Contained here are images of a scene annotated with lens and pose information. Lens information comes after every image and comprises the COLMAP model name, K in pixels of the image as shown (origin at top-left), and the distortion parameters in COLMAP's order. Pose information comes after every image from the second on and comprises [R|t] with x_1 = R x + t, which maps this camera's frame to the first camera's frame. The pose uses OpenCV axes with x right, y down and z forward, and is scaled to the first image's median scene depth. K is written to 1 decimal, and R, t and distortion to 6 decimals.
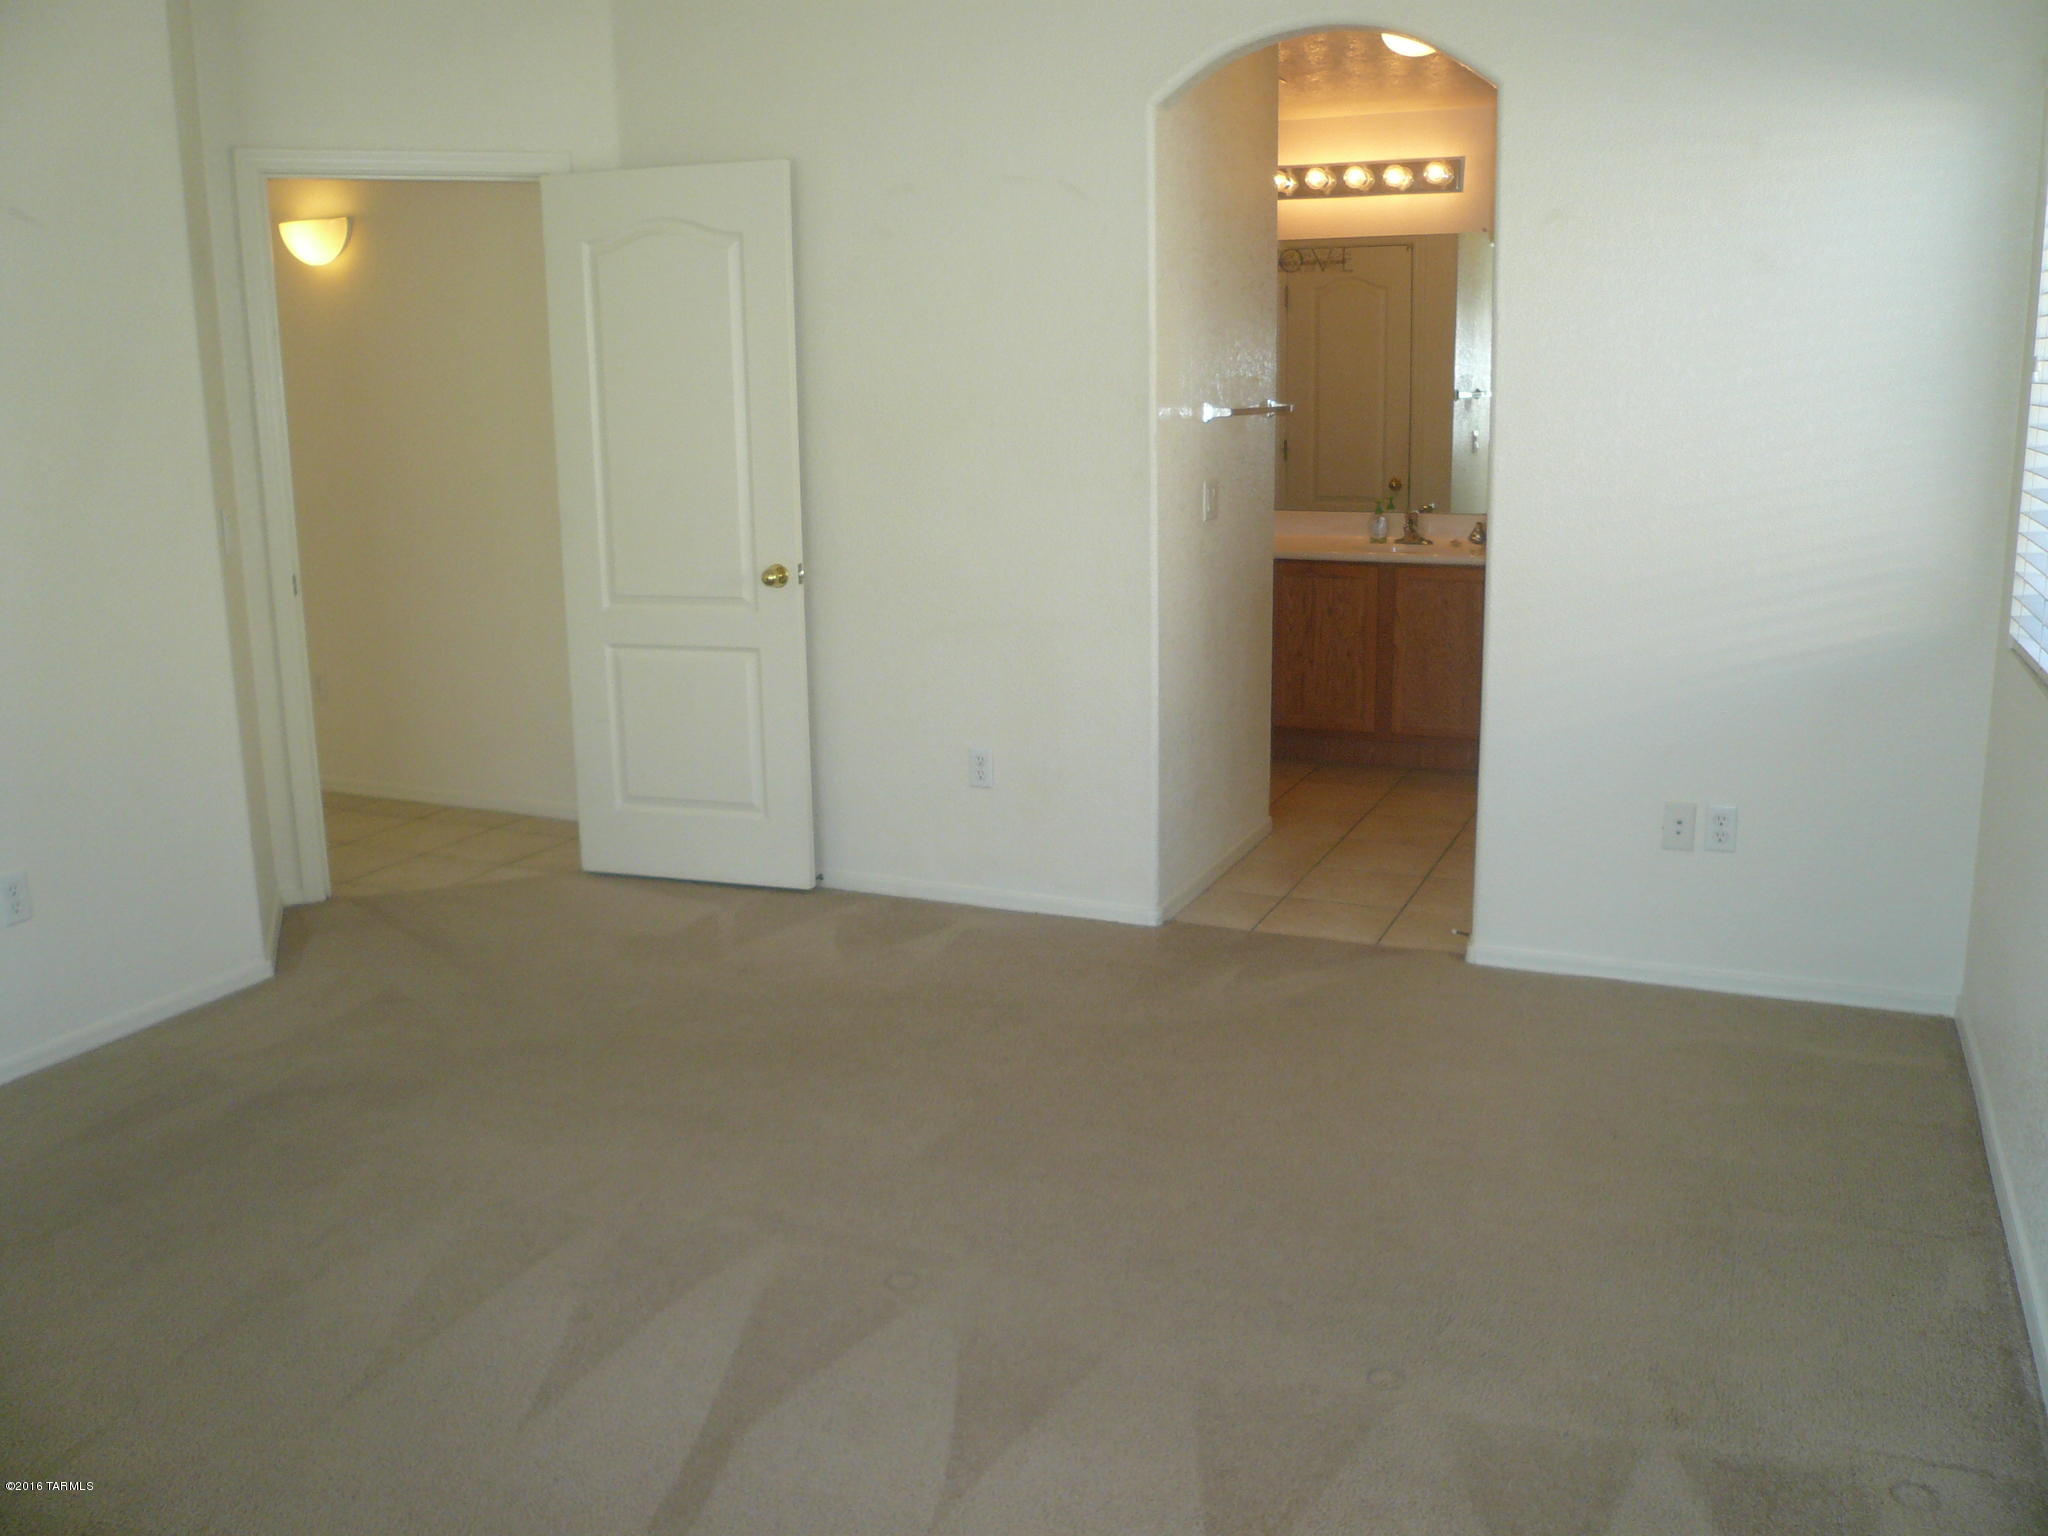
lens RADIAL K [[1707.1, 0, 1034.7], [0, 1707.1, 742.1], [0, 0, 1]] dist [-0.135477, 0.144628]
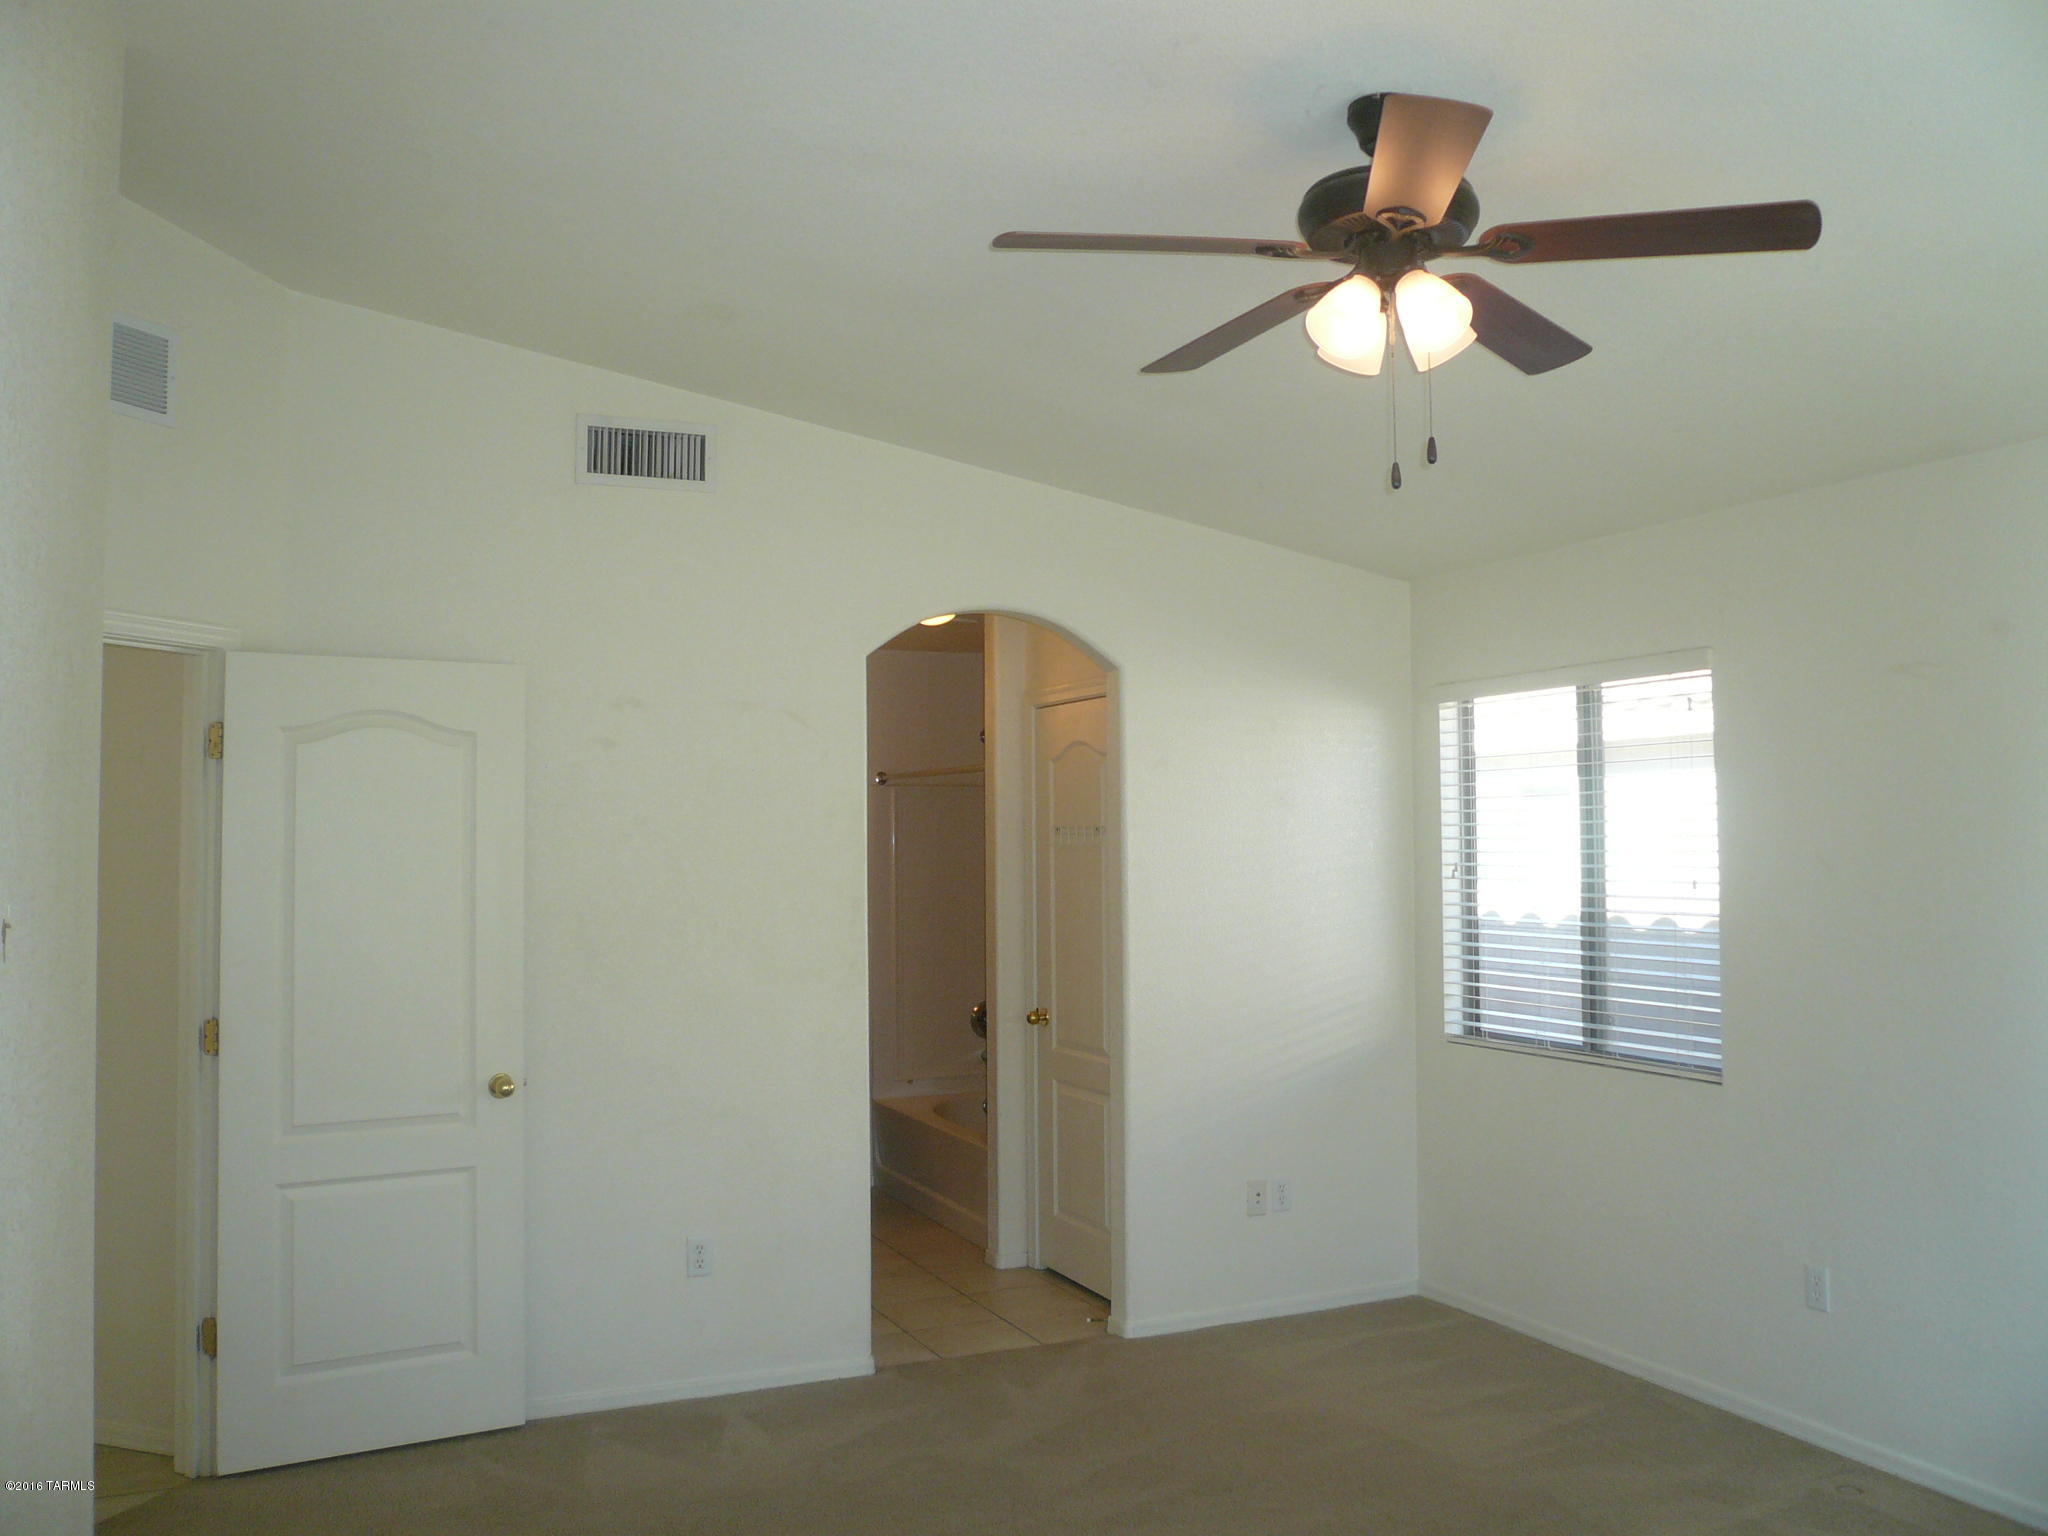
lens RADIAL K [[1707.1, 0, 1034.7], [0, 1707.1, 742.1], [0, 0, 1]] dist [-0.135477, 0.144628]
pose [[0.670147, 0.050200, 0.740529, -0.657784], [0.148388, 0.968507, -0.199939, -0.052200], [-0.727244, 0.243874, 0.641593, 0.133144]]
